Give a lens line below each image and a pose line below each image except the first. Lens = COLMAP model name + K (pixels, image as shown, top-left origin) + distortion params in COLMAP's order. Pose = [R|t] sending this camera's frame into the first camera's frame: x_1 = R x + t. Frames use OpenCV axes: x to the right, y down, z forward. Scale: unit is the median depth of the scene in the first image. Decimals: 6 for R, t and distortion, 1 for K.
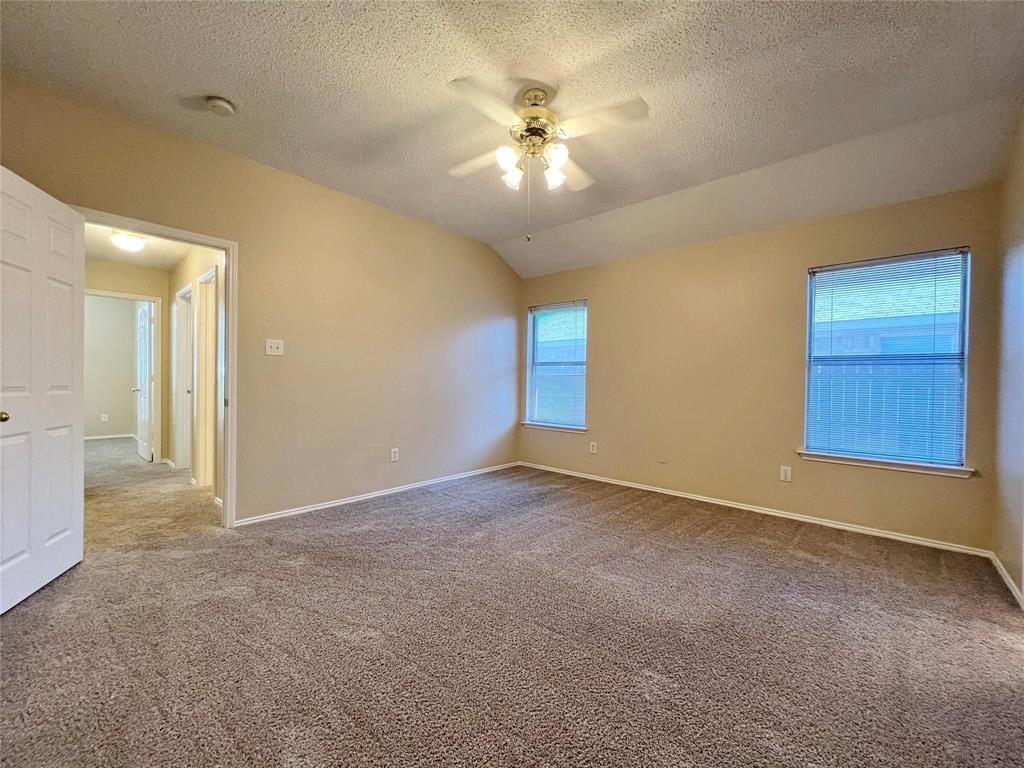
lens RADIAL K [[407.8, 0, 514.6], [0, 407.8, 382.2], [0, 0, 1]] dist [0.001324, 0.000179]
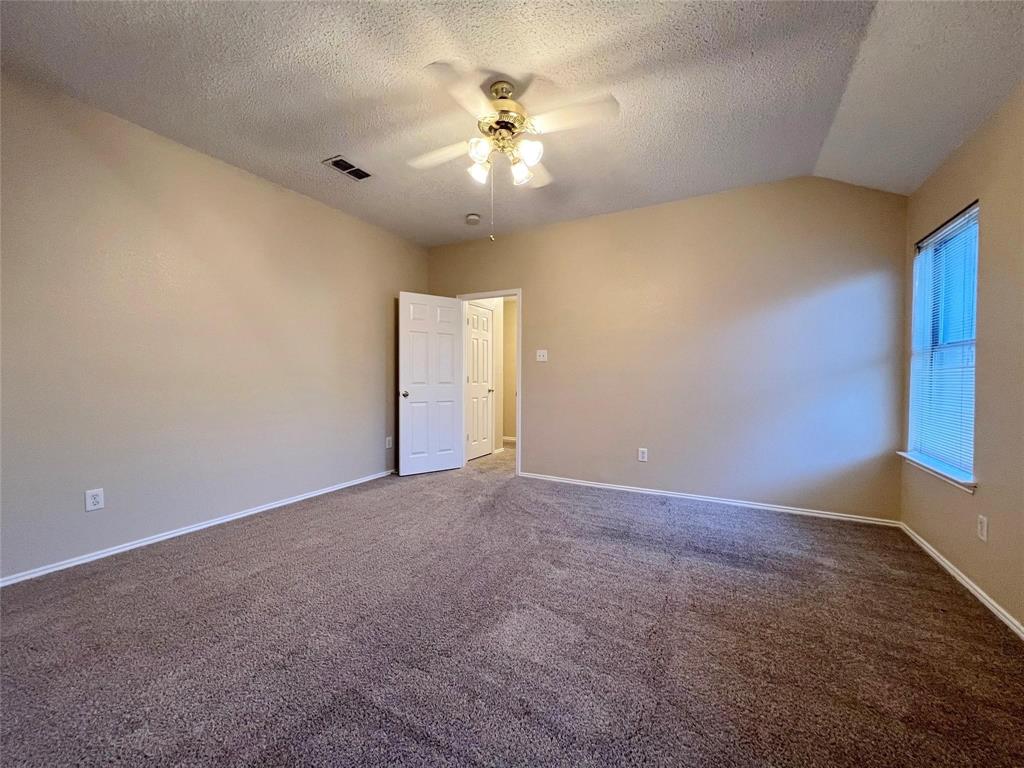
lens RADIAL K [[407.8, 0, 512.8], [0, 407.8, 379.9], [0, 0, 1]] dist [0.001324, 0.000179]
pose [[0.245142, -0.000876, -0.969487, 0.688145], [-0.005592, 0.999982, -0.002317, 0.000024], [0.969471, 0.005990, 0.245133, 0.526998]]
